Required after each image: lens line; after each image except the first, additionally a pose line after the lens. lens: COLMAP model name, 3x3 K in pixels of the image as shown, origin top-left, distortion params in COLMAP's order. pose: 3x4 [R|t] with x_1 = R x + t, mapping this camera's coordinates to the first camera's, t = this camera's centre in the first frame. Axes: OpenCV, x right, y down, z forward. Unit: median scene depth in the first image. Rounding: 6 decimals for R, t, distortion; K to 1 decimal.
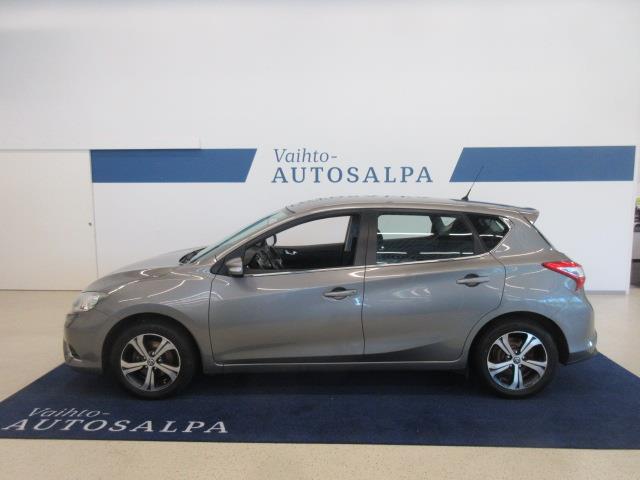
lens RADIAL K [[476.4, 0, 320.0], [0, 476.4, 240.0], [0, 0, 1]] dist [0.005245, -0.001540]
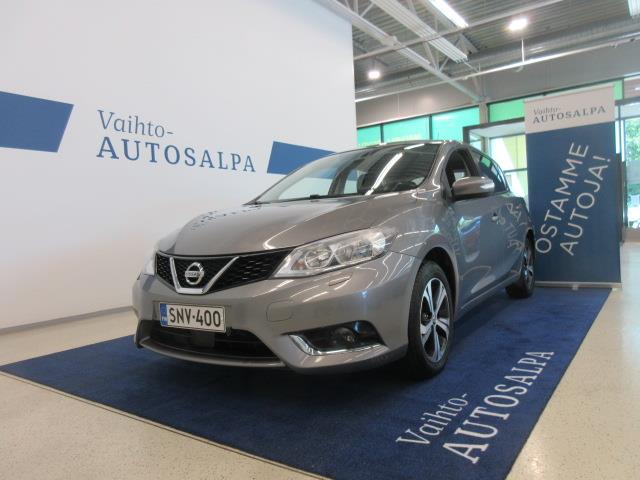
lens RADIAL K [[476.4, 0, 320.0], [0, 476.4, 240.0], [0, 0, 1]] dist [0.005245, -0.001540]
pose [[0.542492, -0.045857, 0.838808, -0.523547], [0.137741, 0.989851, -0.034968, 0.070652], [-0.828691, 0.134508, 0.543303, 0.371892]]
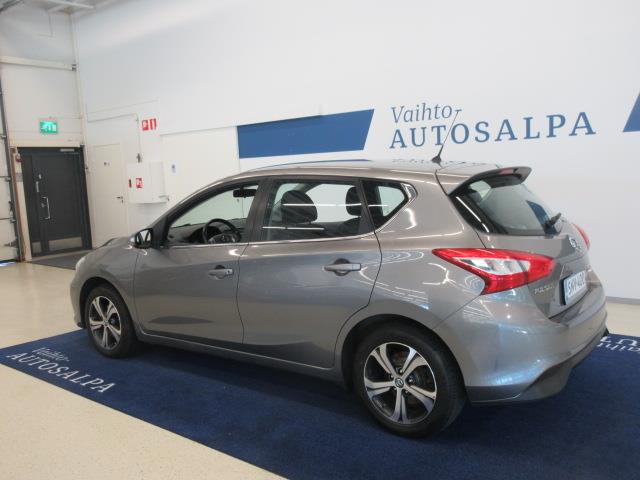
lens RADIAL K [[580.4, 0, 320.0], [0, 580.4, 240.0], [0, 0, 1]] dist [0.002217, -0.001060]
pose [[0.800369, 0.037754, -0.598318, 0.418749], [-0.019143, 0.999116, 0.037437, 0.003434], [0.599202, -0.018510, 0.800384, 0.116120]]
